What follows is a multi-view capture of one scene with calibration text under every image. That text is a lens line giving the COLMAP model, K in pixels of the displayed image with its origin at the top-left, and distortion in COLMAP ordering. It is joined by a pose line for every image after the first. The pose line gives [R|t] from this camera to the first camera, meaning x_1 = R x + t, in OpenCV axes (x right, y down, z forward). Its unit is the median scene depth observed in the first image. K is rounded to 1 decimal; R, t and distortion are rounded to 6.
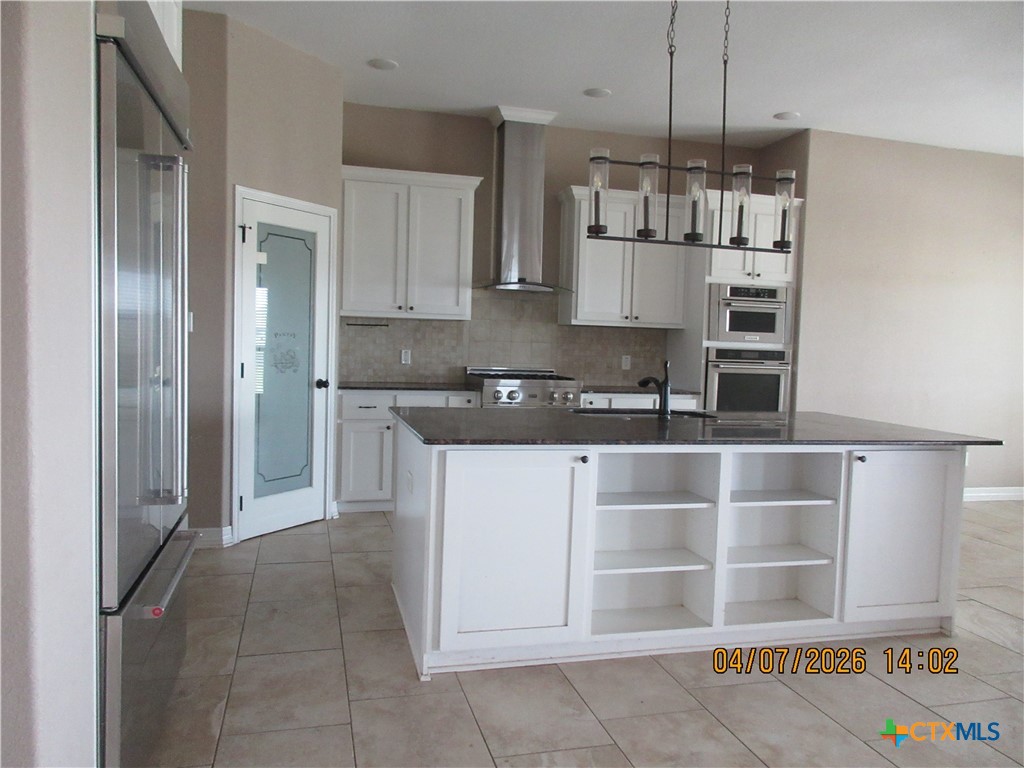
lens RADIAL K [[754.8, 0, 512.2], [0, 754.8, 386.0], [0, 0, 1]] dist [-0.015232, -0.001605]
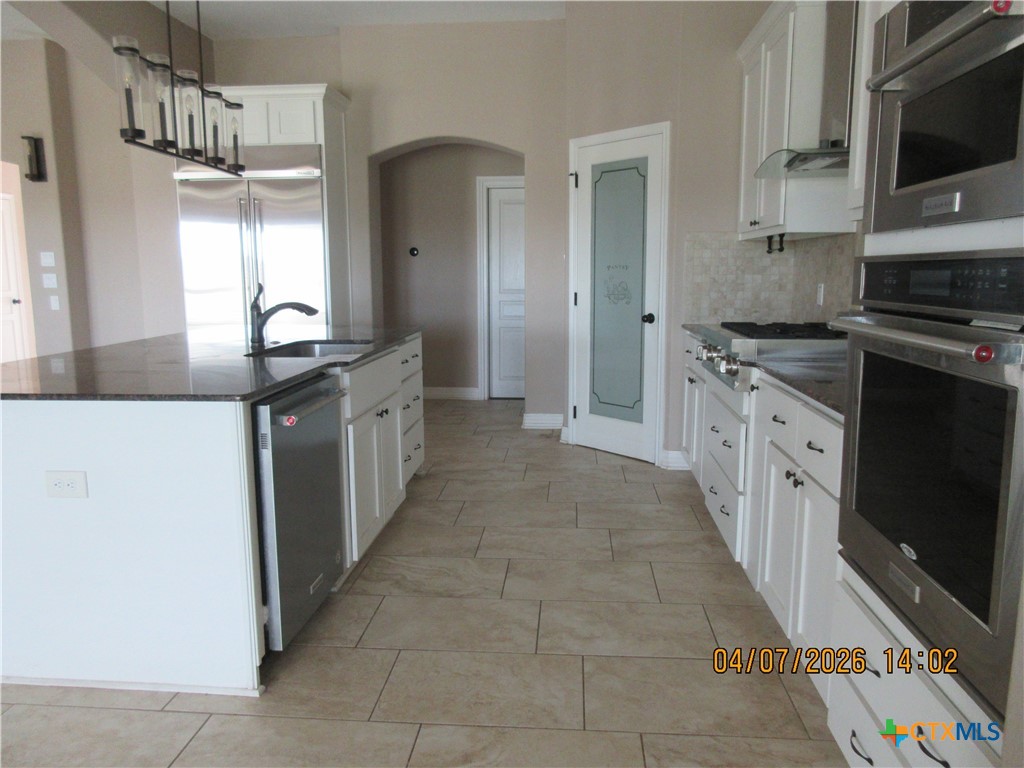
lens RADIAL K [[754.8, 0, 512.5], [0, 754.8, 380.9], [0, 0, 1]] dist [-0.015232, -0.001605]
pose [[-0.342222, 0.109759, -0.933186, 0.713274], [-0.062397, 0.988307, 0.139125, -0.047371], [0.937545, 0.105839, -0.331372, 1.197939]]
